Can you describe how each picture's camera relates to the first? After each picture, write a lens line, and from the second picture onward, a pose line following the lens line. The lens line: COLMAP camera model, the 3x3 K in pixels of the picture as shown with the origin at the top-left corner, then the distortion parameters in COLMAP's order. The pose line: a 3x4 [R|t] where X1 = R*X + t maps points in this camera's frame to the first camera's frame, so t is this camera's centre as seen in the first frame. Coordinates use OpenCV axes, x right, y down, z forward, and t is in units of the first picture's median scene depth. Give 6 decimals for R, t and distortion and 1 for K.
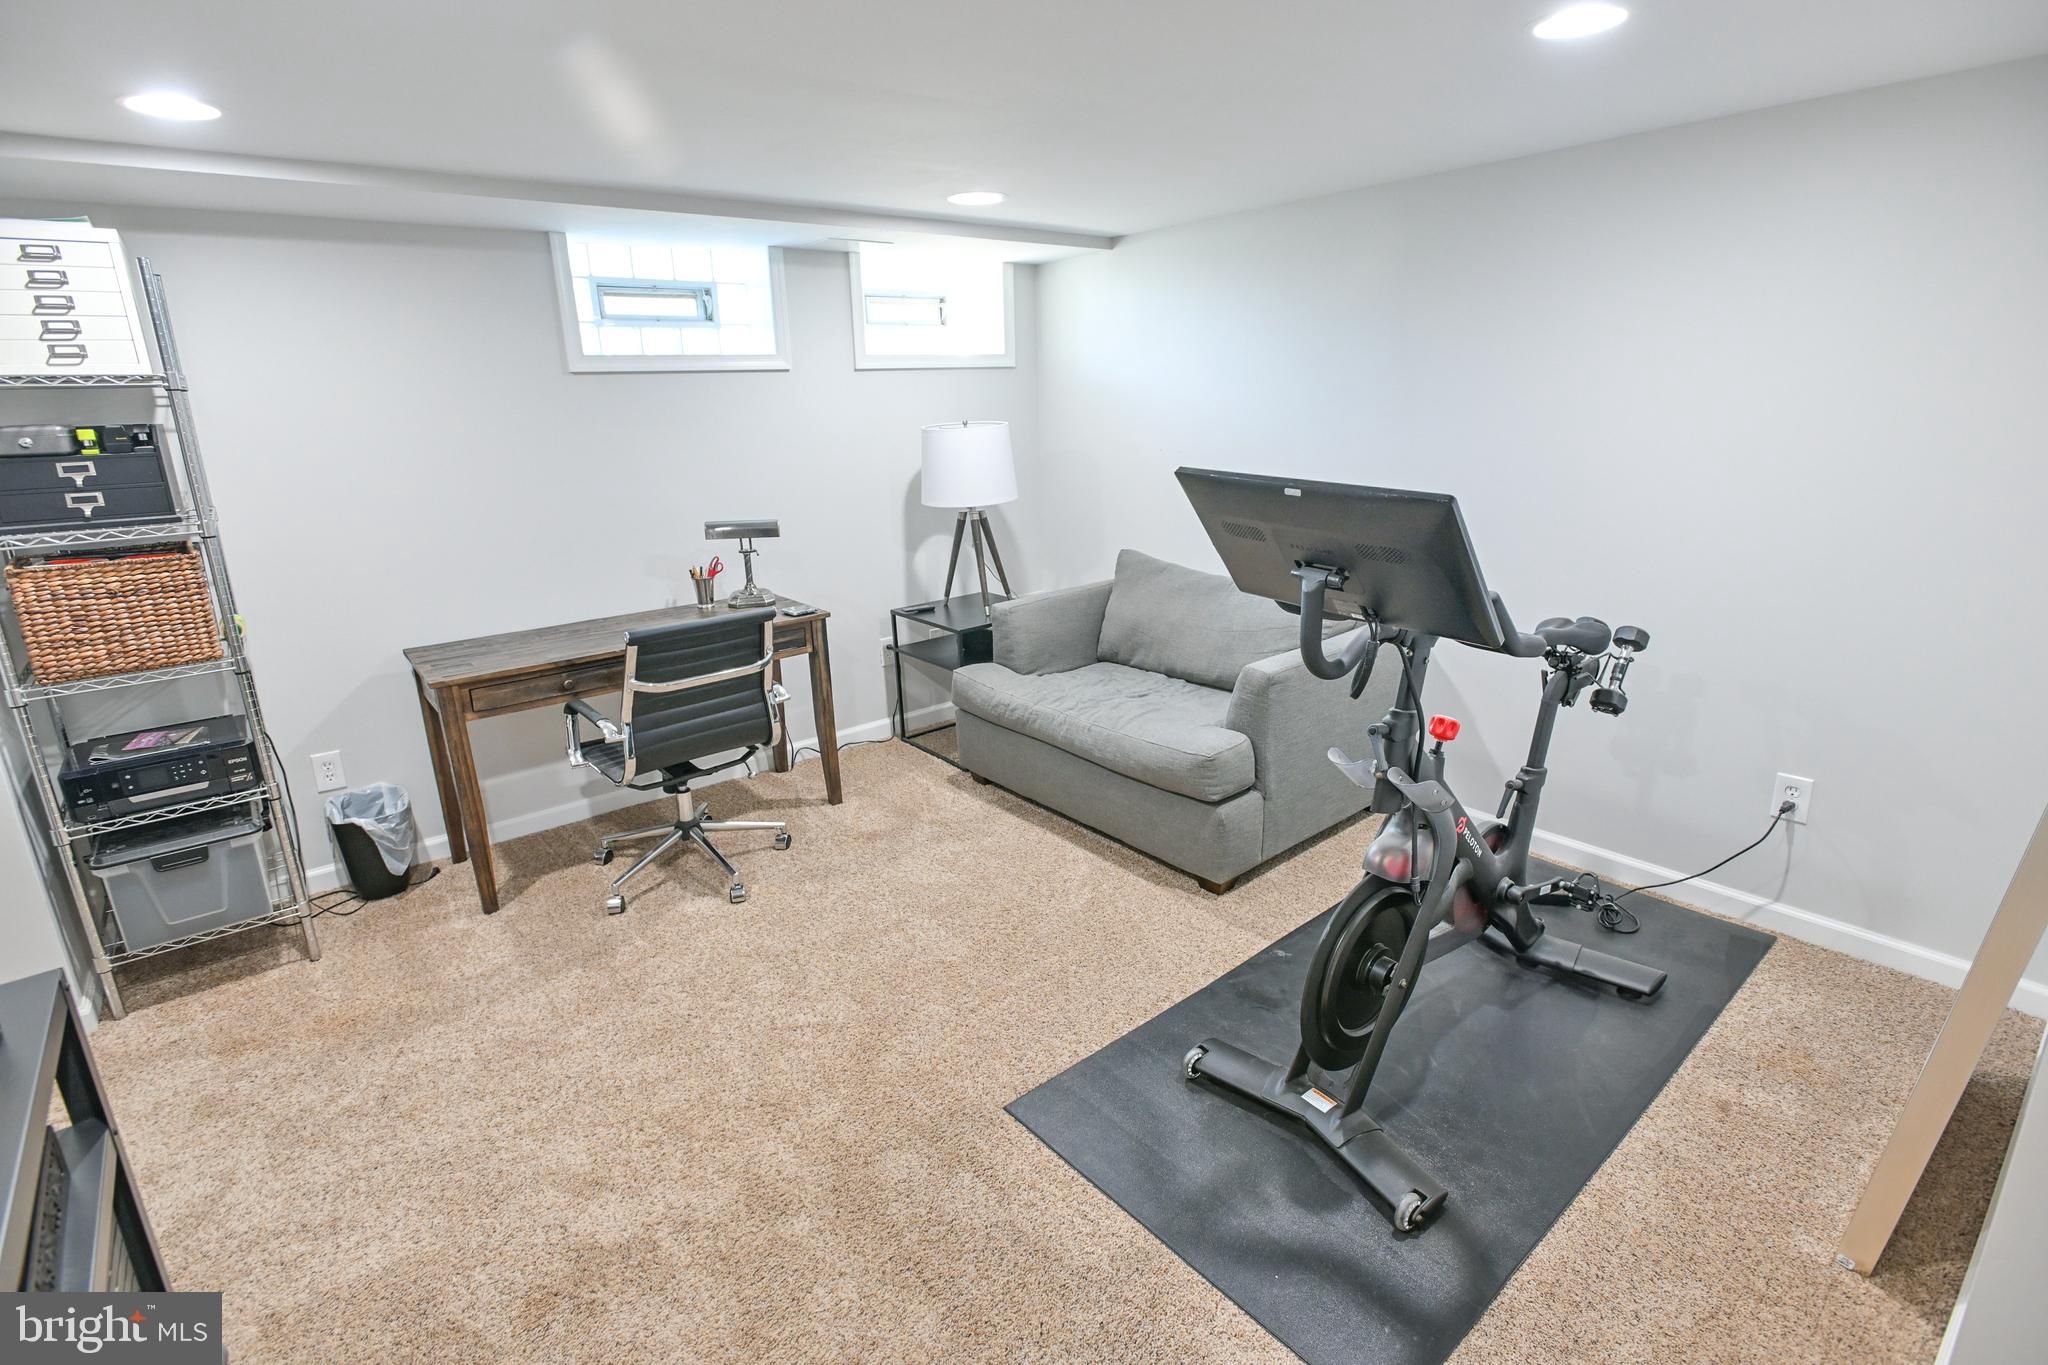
lens RADIAL K [[967.2, 0, 1016.4], [0, 967.2, 679.5], [0, 0, 1]] dist [0.001413, -0.008076]
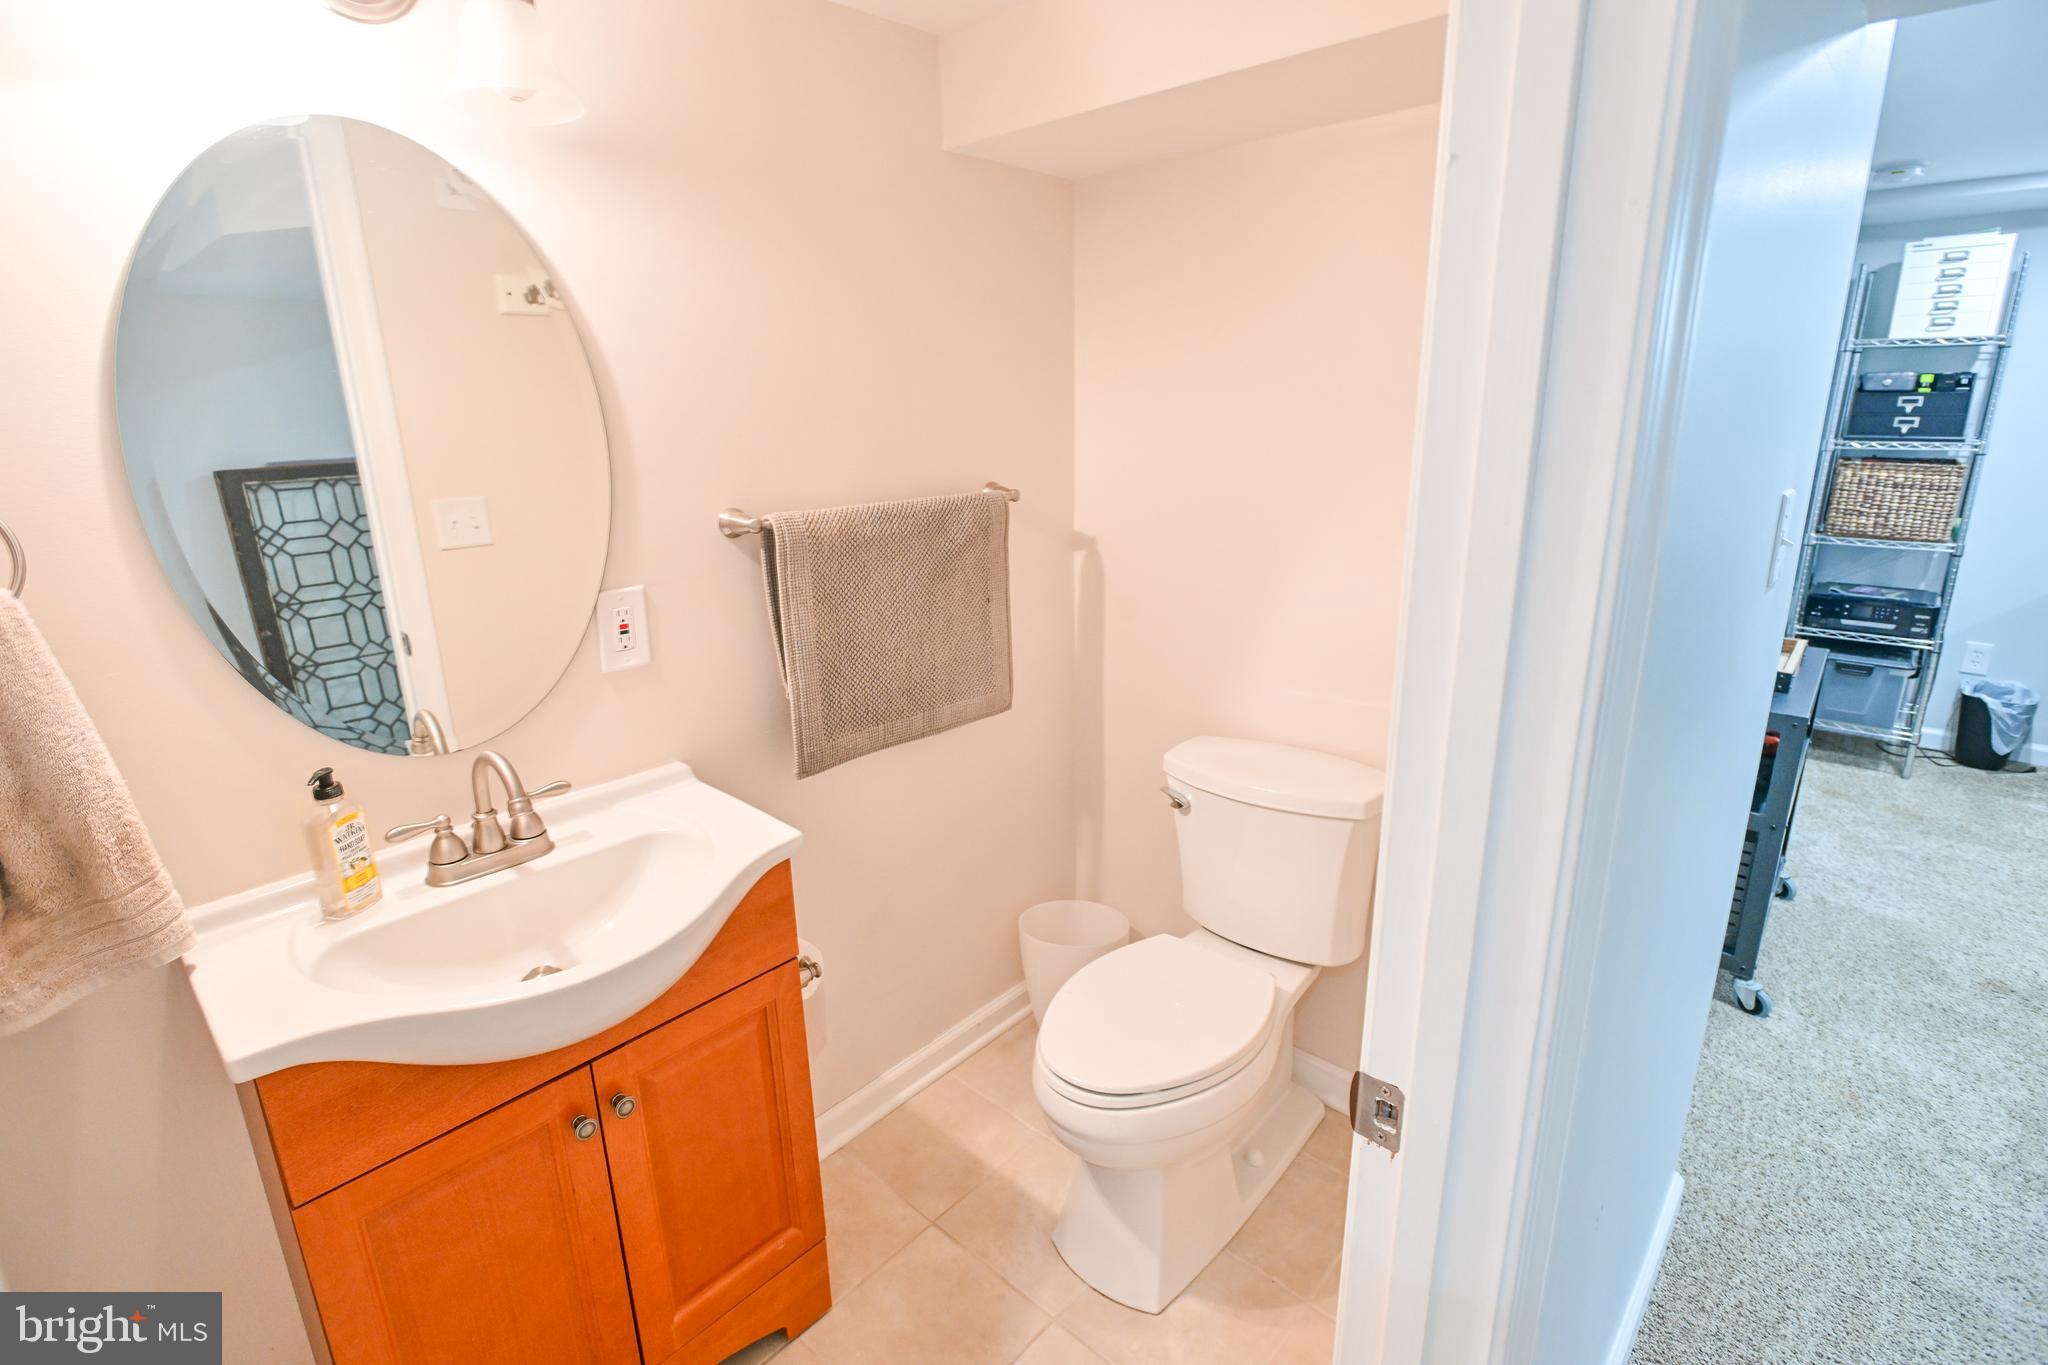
lens RADIAL K [[967.2, 0, 1016.4], [0, 967.2, 679.5], [0, 0, 1]] dist [0.001413, -0.008076]
pose [[0.149049, 0.289370, -0.945542, 0.352830], [-0.255485, 0.935025, 0.245878, 0.170672], [0.955255, 0.204924, 0.213295, -0.553052]]
